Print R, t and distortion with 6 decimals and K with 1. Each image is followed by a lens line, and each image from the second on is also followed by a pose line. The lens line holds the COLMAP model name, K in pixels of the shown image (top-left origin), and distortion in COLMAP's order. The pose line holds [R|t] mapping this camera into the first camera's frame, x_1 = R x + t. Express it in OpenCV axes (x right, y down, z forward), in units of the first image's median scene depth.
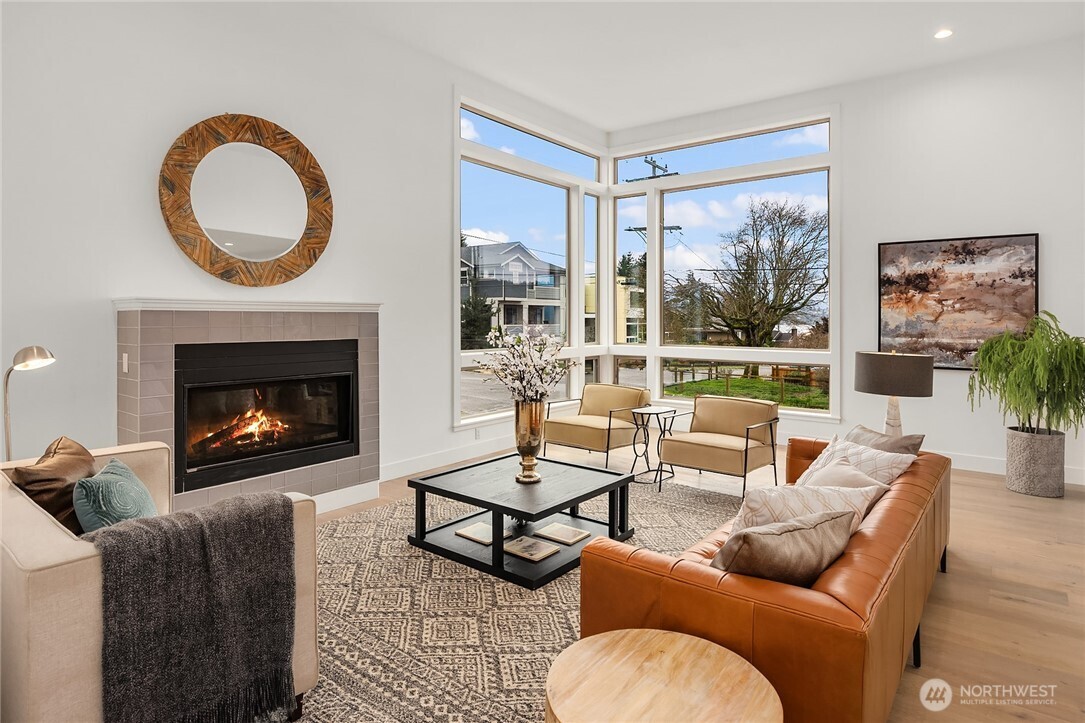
lens RADIAL K [[596.2, 0, 540.5], [0, 596.2, 319.2], [0, 0, 1]] dist [0.001163, -0.001010]
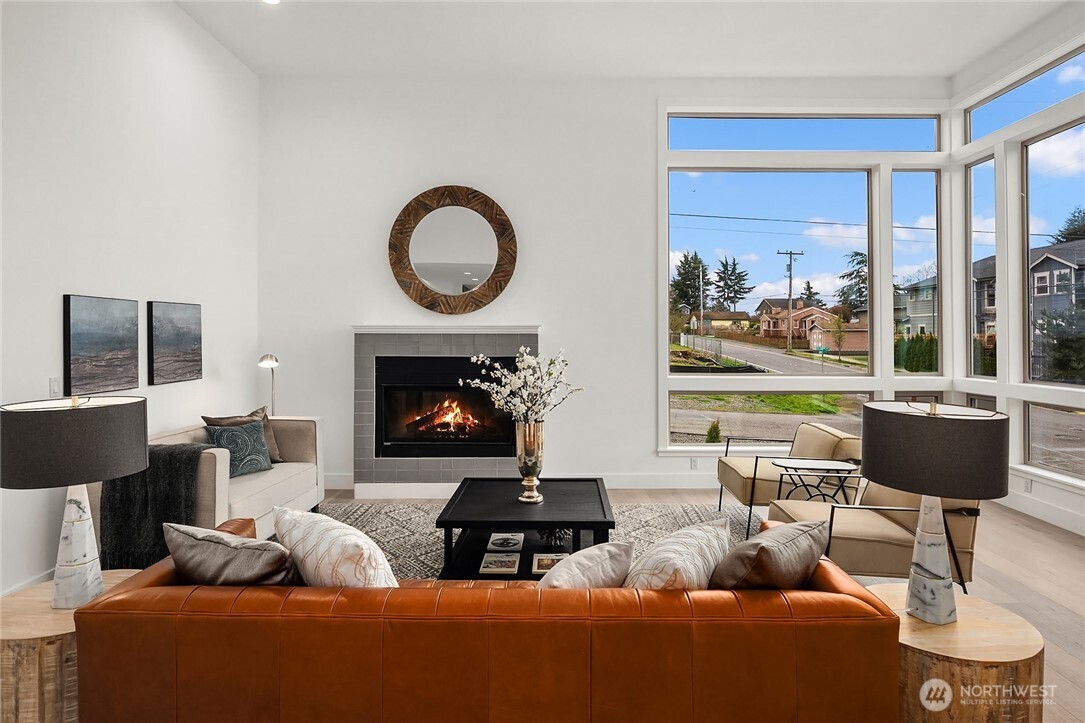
lens RADIAL K [[596.2, 0, 554.9], [0, 596.2, 337.5], [0, 0, 1]] dist [0.001163, -0.001010]
pose [[0.622557, 0.002303, -0.782571, 0.702482], [-0.003060, 0.999995, 0.000508, -0.004889], [0.782569, 0.002078, 0.622561, 0.360906]]
